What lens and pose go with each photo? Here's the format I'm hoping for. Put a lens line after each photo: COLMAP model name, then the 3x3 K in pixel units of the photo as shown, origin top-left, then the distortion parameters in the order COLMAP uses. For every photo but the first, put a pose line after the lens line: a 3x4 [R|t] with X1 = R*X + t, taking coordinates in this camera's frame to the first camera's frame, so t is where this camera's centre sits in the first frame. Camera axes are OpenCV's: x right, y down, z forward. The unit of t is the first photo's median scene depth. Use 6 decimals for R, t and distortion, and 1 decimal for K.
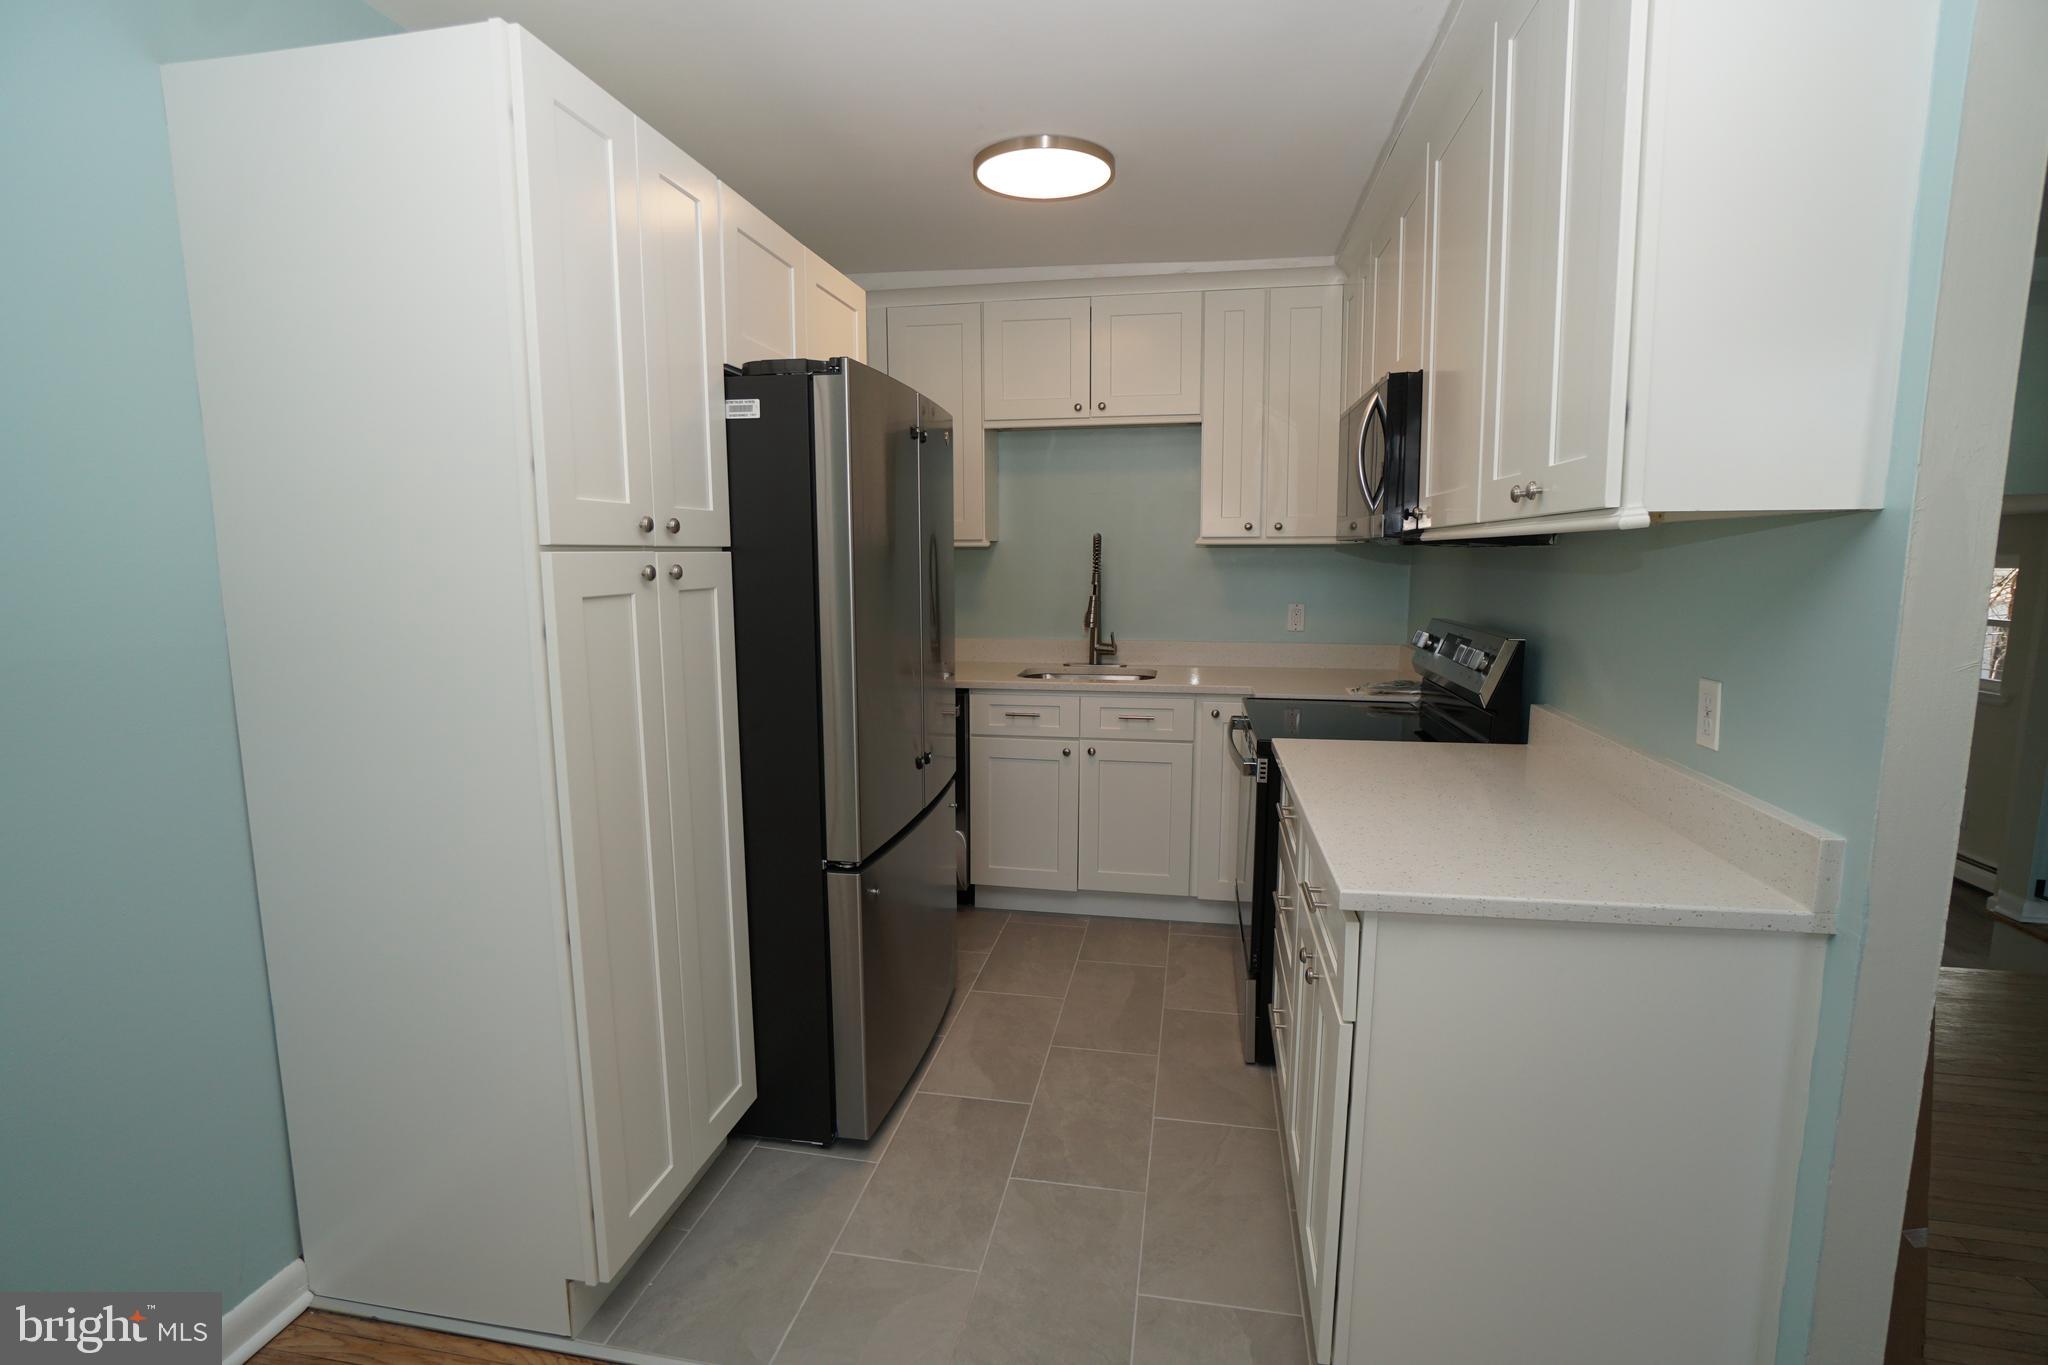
lens RADIAL K [[978.0, 0, 1020.8], [0, 978.0, 692.8], [0, 0, 1]] dist [-0.043389, 0.017173]
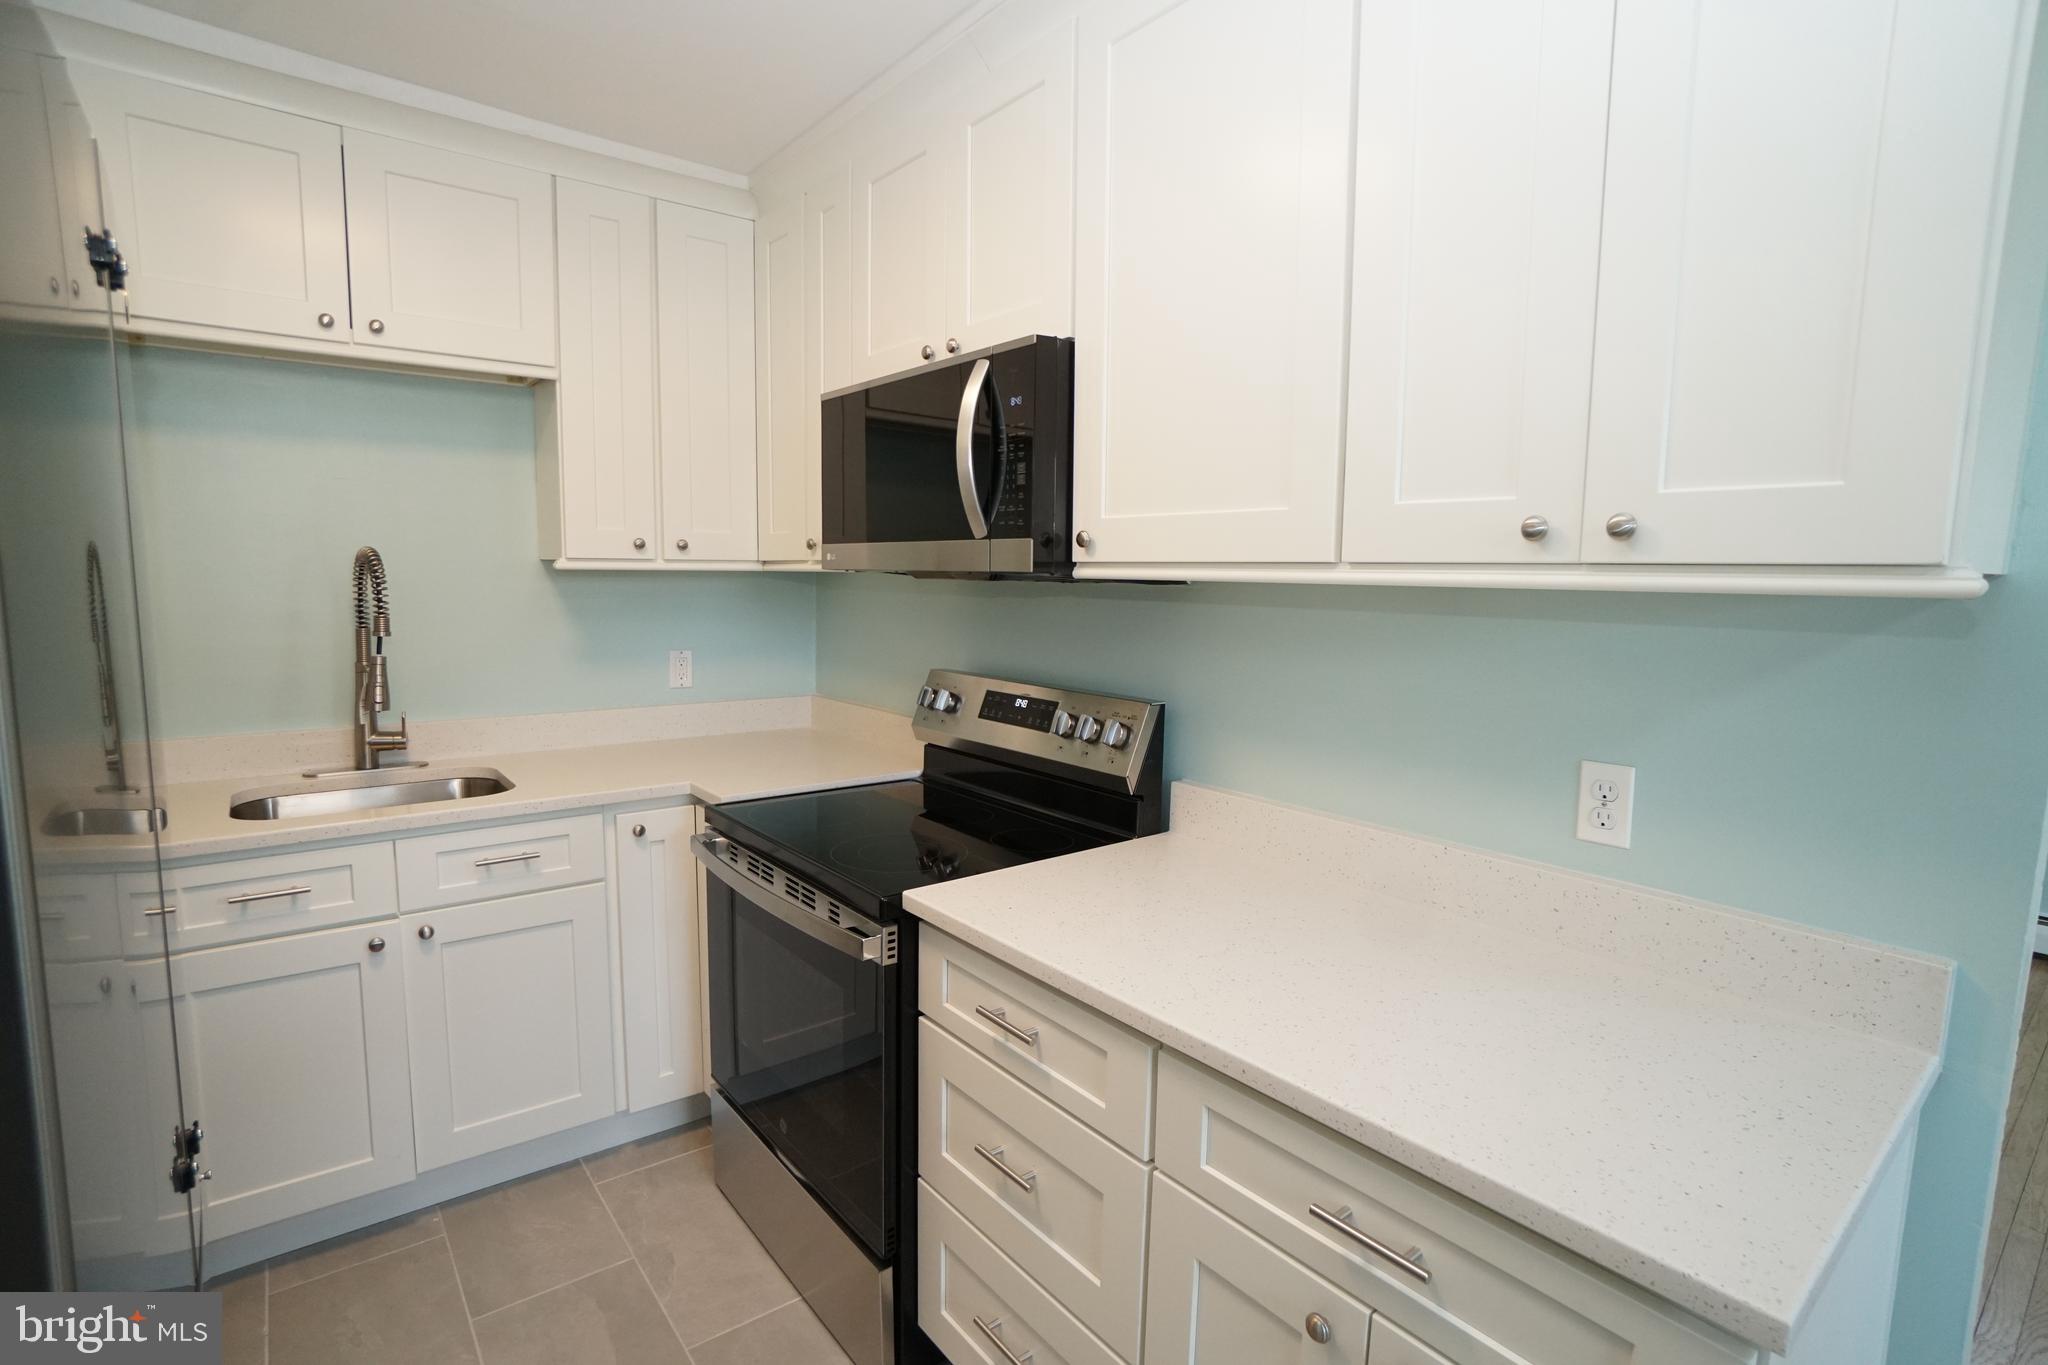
lens RADIAL K [[978.0, 0, 1020.8], [0, 978.0, 692.8], [0, 0, 1]] dist [-0.043389, 0.017173]
pose [[0.667609, -0.078033, 0.740411, -0.098704], [0.088191, 0.995779, 0.025427, -0.061435], [-0.739270, 0.048322, 0.671673, 0.355580]]
